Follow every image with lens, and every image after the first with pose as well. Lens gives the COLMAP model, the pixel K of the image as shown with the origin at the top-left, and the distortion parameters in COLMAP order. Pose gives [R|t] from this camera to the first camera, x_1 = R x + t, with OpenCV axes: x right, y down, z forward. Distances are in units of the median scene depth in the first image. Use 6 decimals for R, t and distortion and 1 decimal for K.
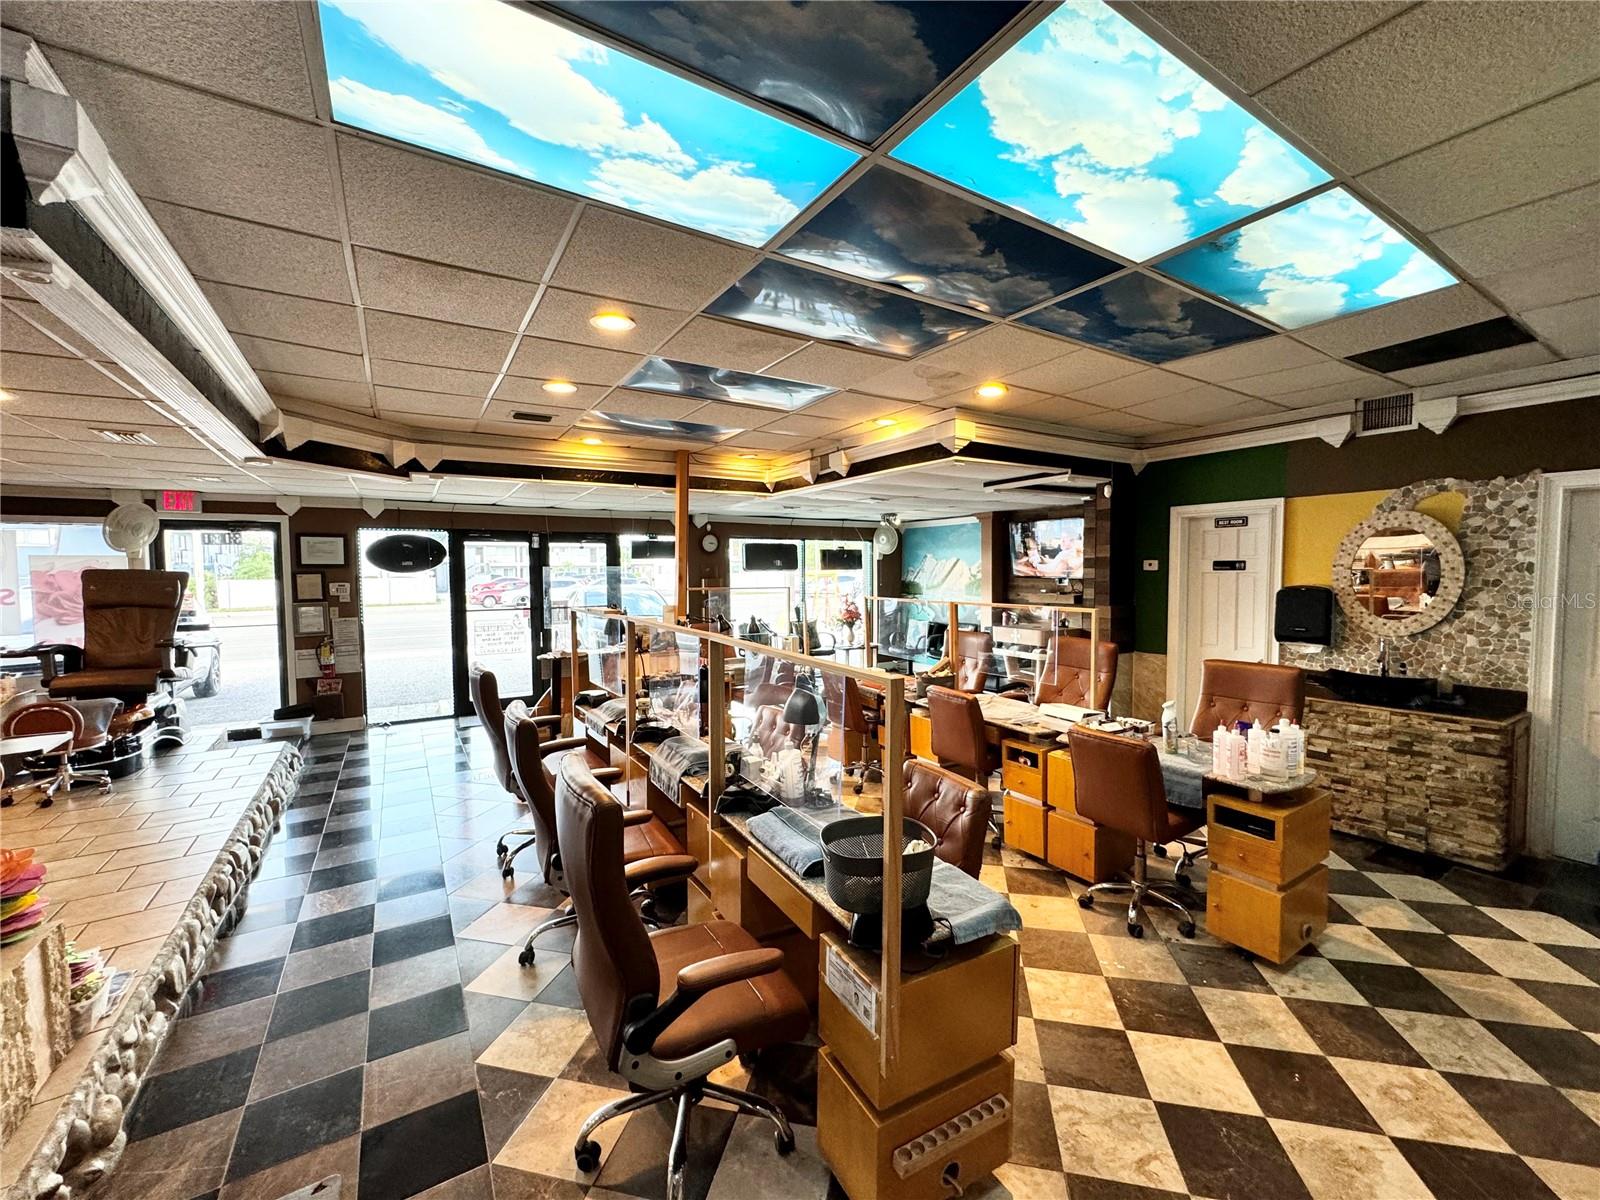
lens RADIAL K [[642.8, 0, 798.3], [0, 642.8, 598.0], [0, 0, 1]] dist [-0.001080, 0.000357]
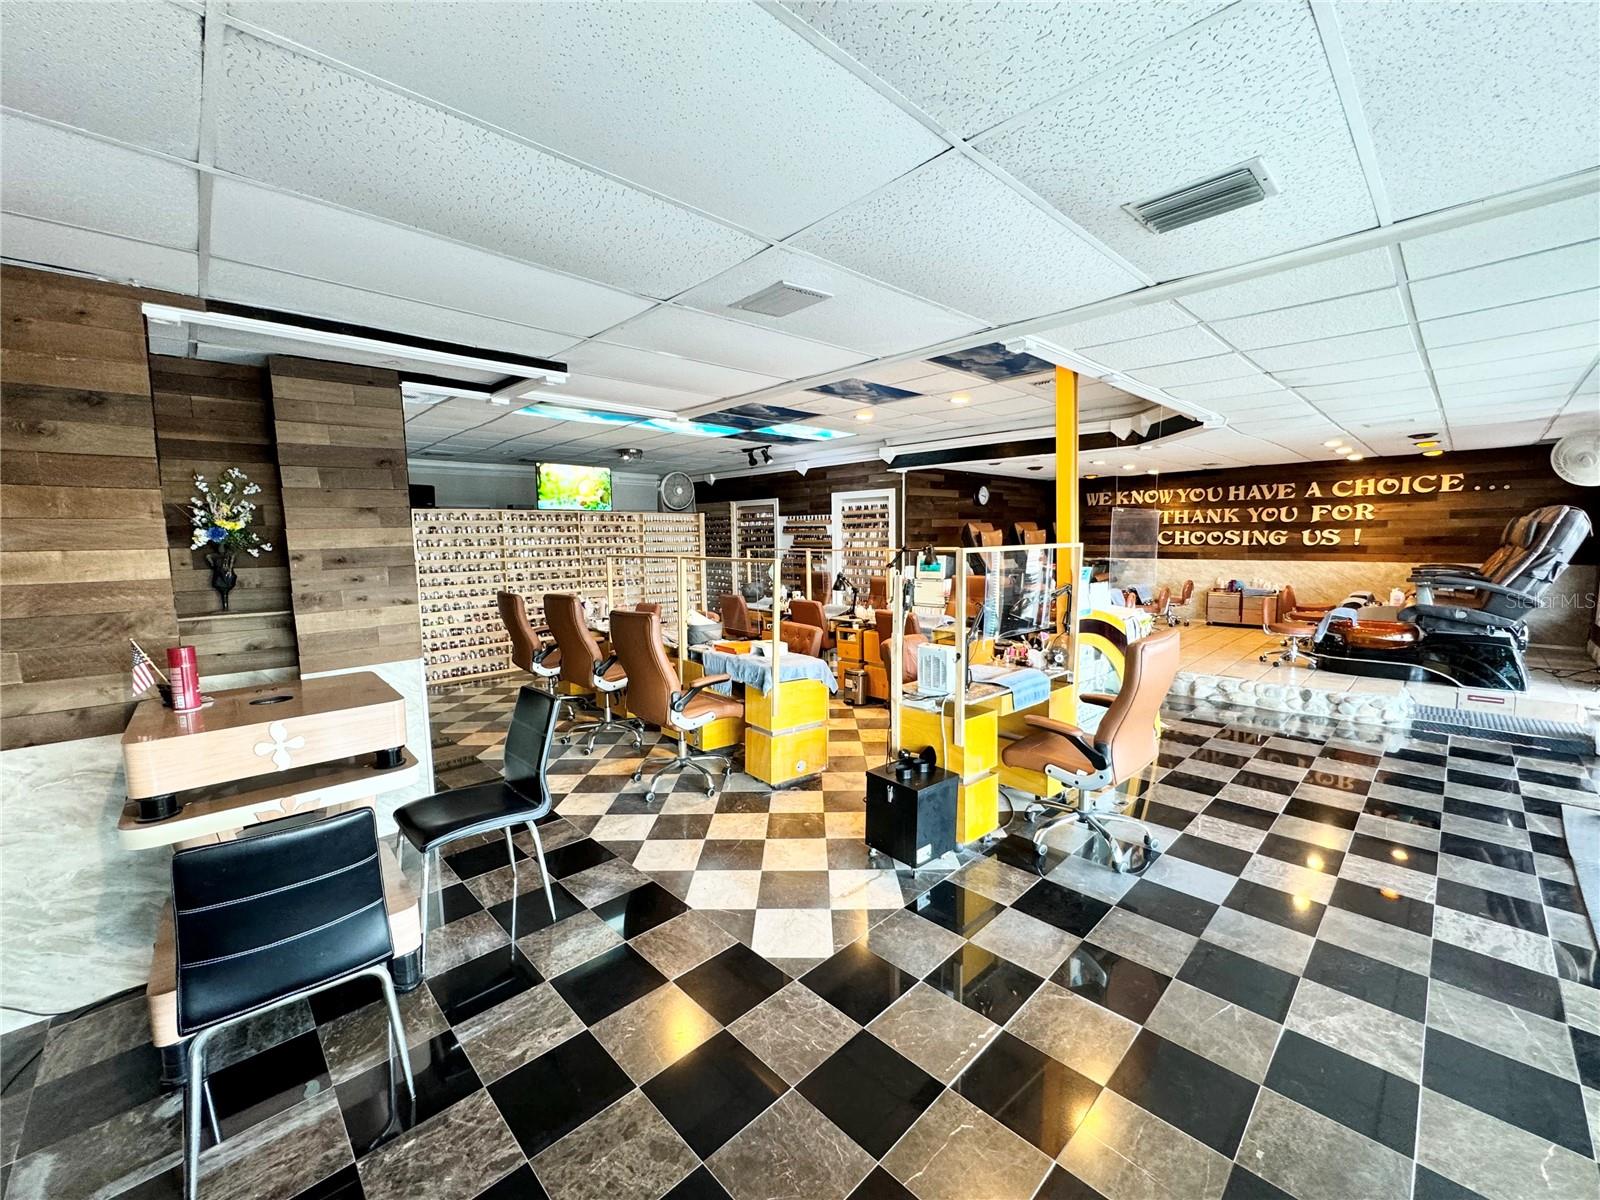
lens RADIAL K [[642.8, 0, 798.3], [0, 642.8, 598.0], [0, 0, 1]] dist [-0.001080, 0.000357]
pose [[-0.978100, 0.041532, -0.203947, 0.220703], [0.012524, 0.989857, 0.141513, -0.056375], [0.207756, 0.135860, -0.968700, 1.643912]]
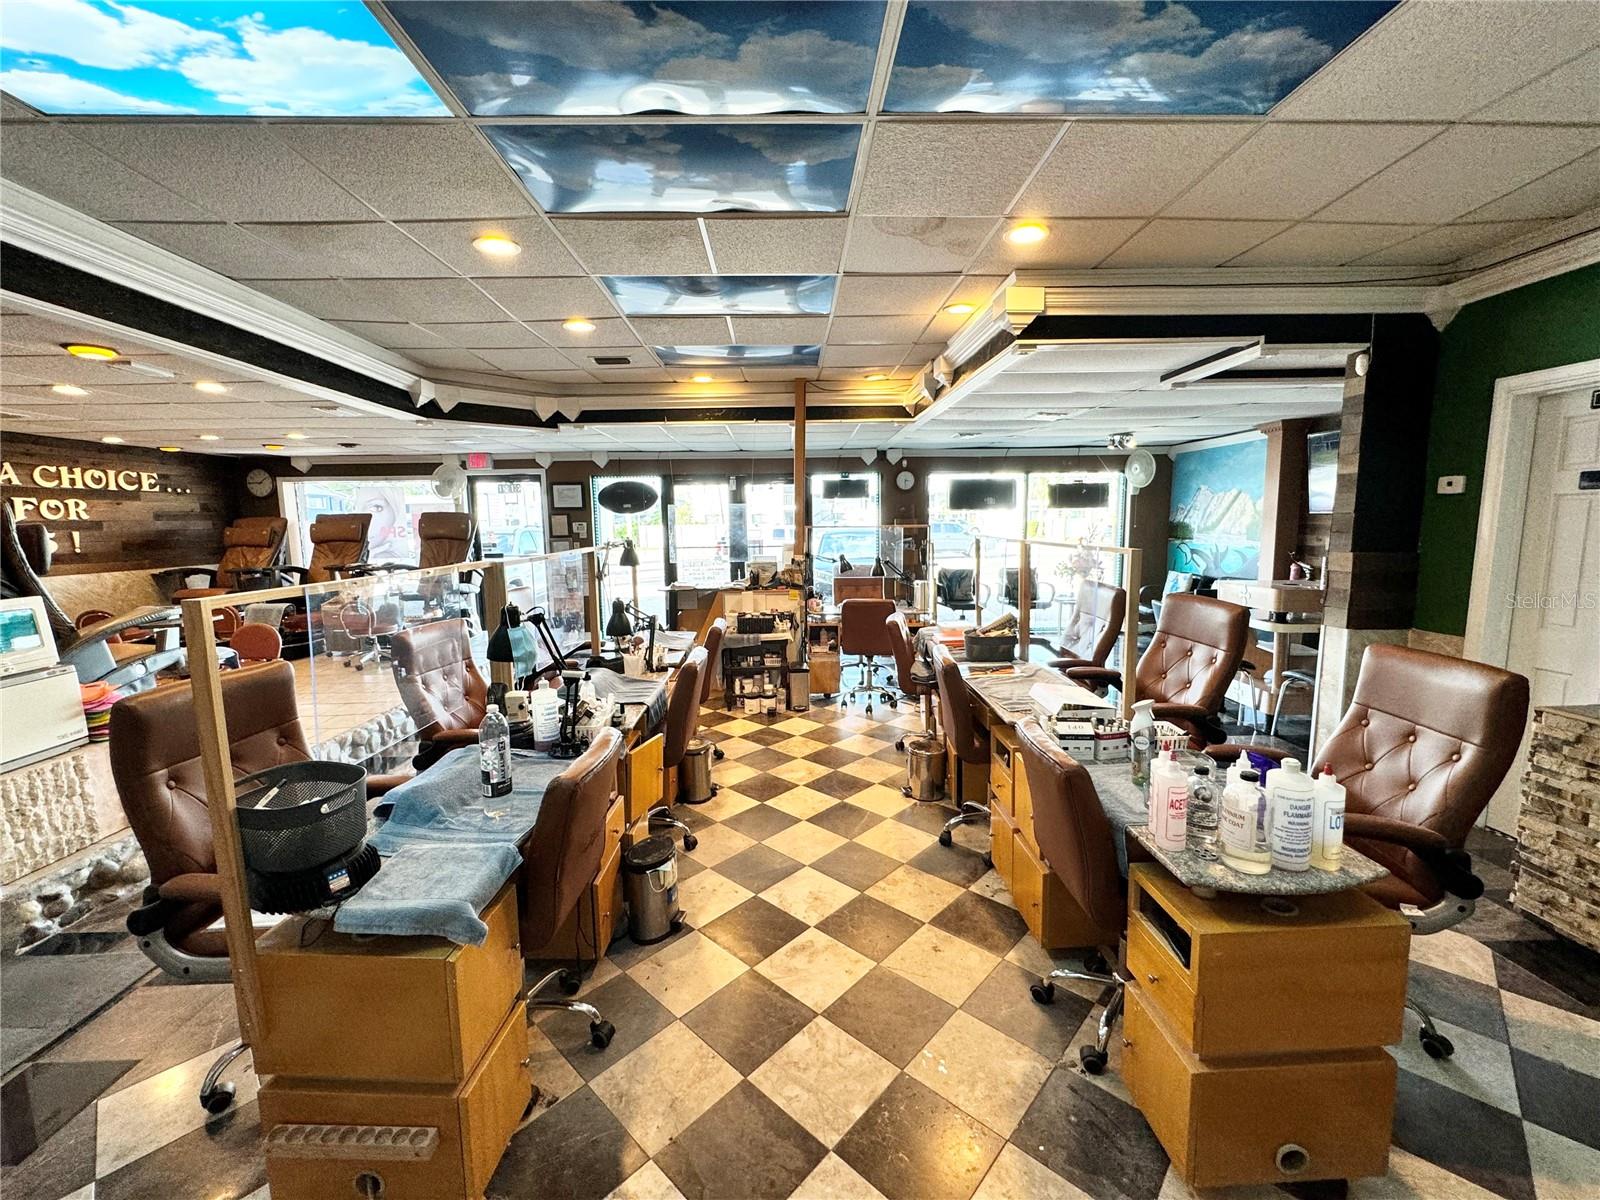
lens RADIAL K [[642.8, 0, 798.3], [0, 642.8, 598.0], [0, 0, 1]] dist [-0.001080, 0.000357]
pose [[0.861082, 0.056132, -0.505358, 0.322467], [-0.014601, 0.996208, 0.085774, 0.010102], [0.508256, -0.066480, 0.858636, 0.174949]]
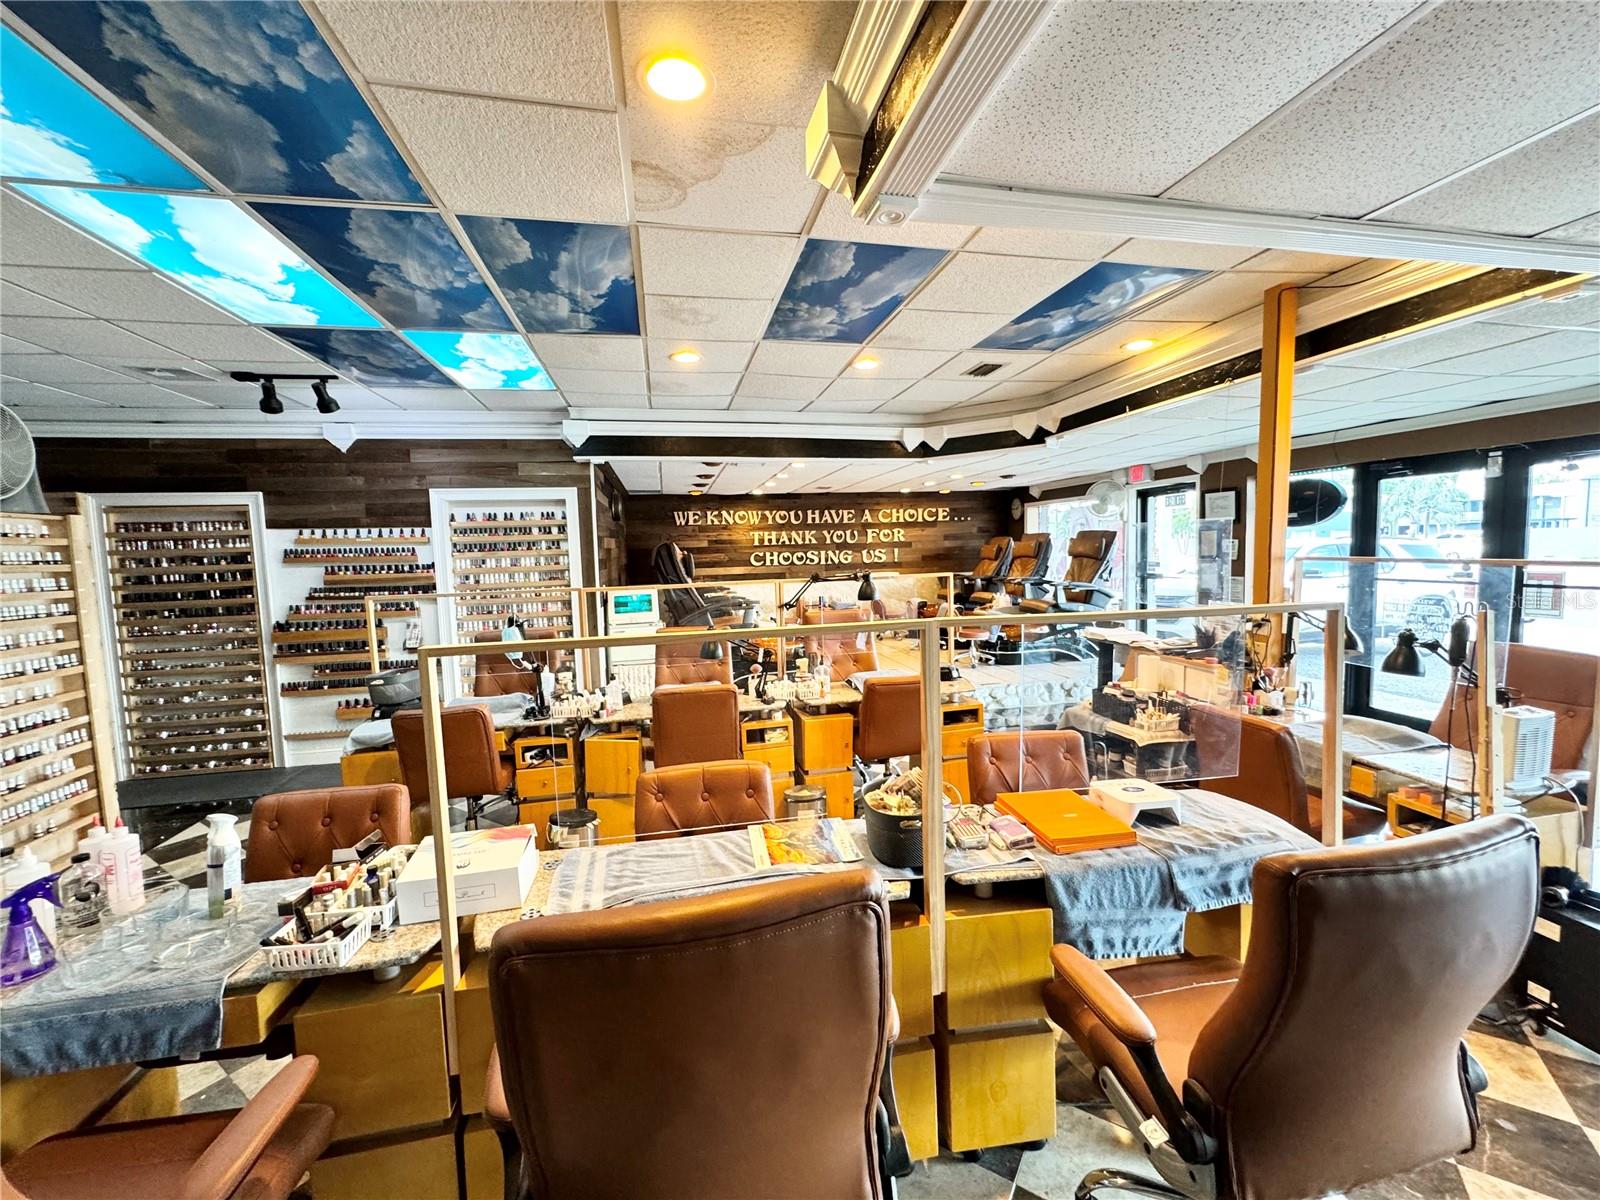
lens RADIAL K [[642.8, 0, 798.3], [0, 642.8, 598.0], [0, 0, 1]] dist [-0.001080, 0.000357]
pose [[-0.343934, 0.091677, -0.934508, 0.472204], [-0.009827, 0.994817, 0.101210, -0.031890], [0.938943, 0.043992, -0.341250, 0.855063]]
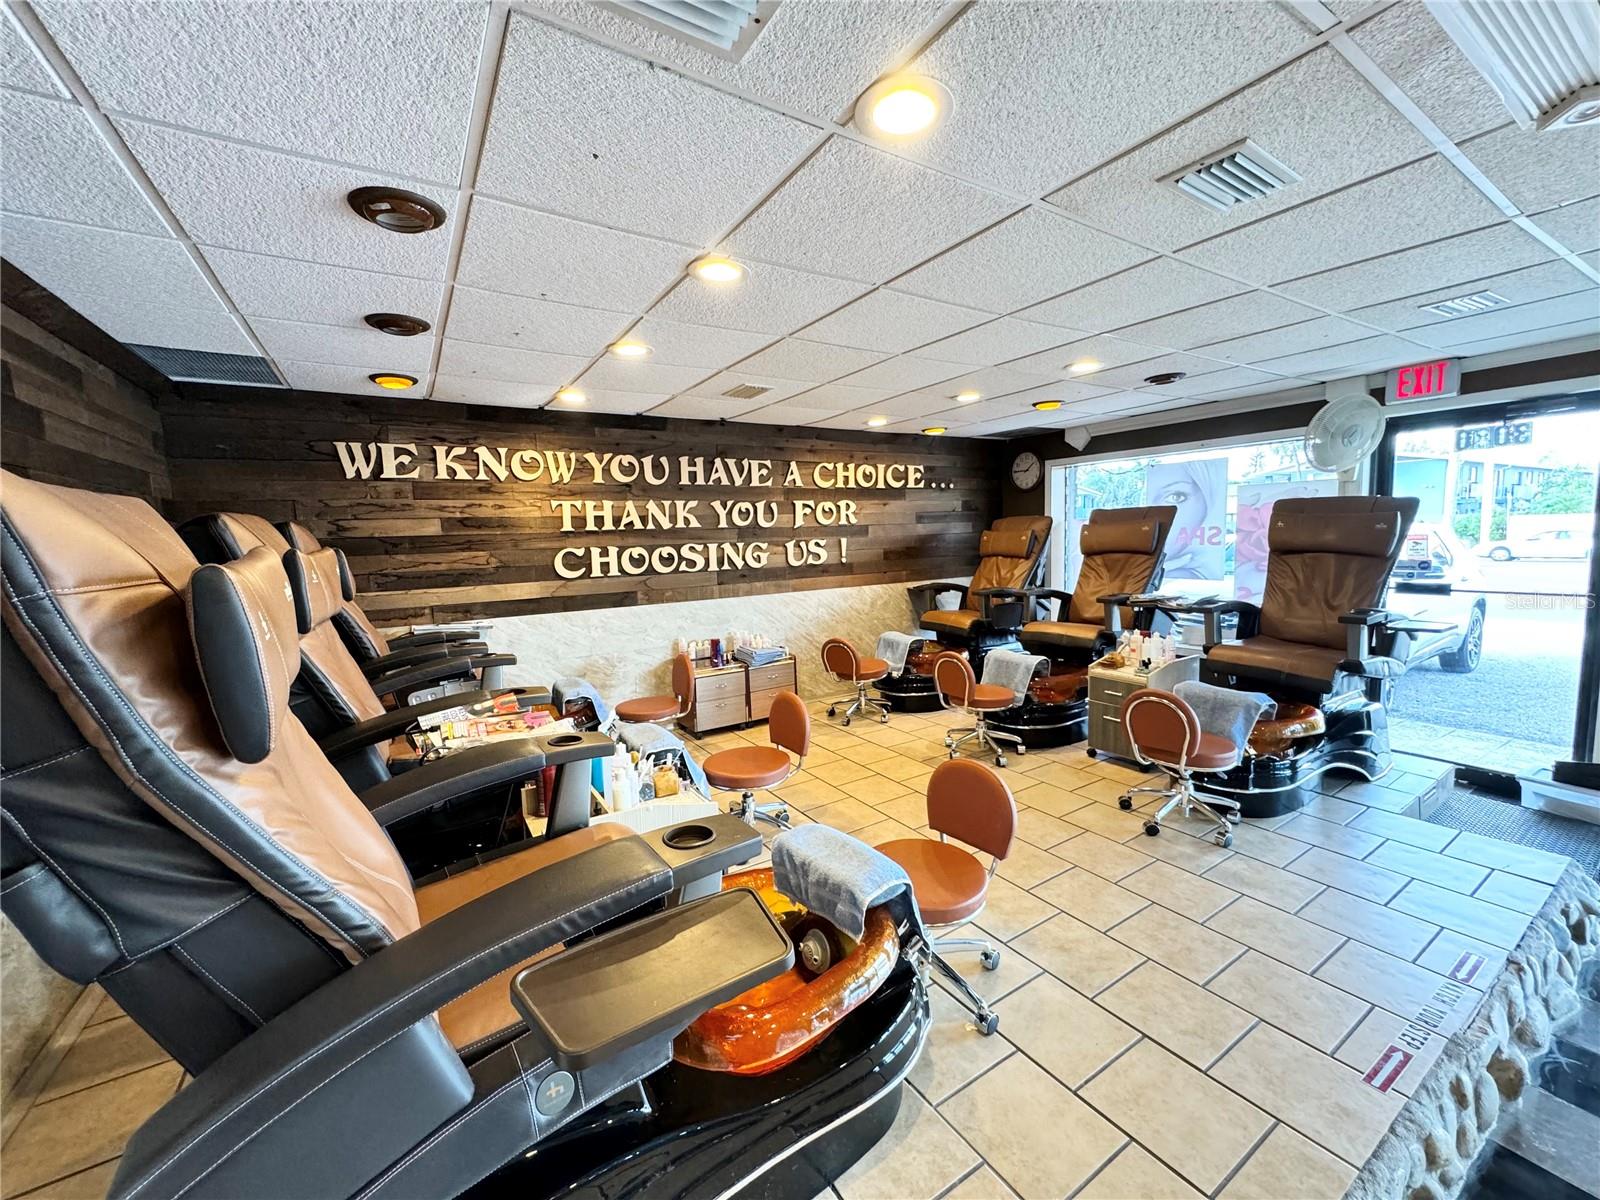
lens RADIAL K [[642.8, 0, 798.3], [0, 642.8, 598.0], [0, 0, 1]] dist [-0.001080, 0.000357]
pose [[0.000148, 0.109216, -0.994018, -0.350091], [-0.013308, 0.993930, 0.109204, -0.005330], [0.999911, 0.013212, 0.001601, 0.429112]]
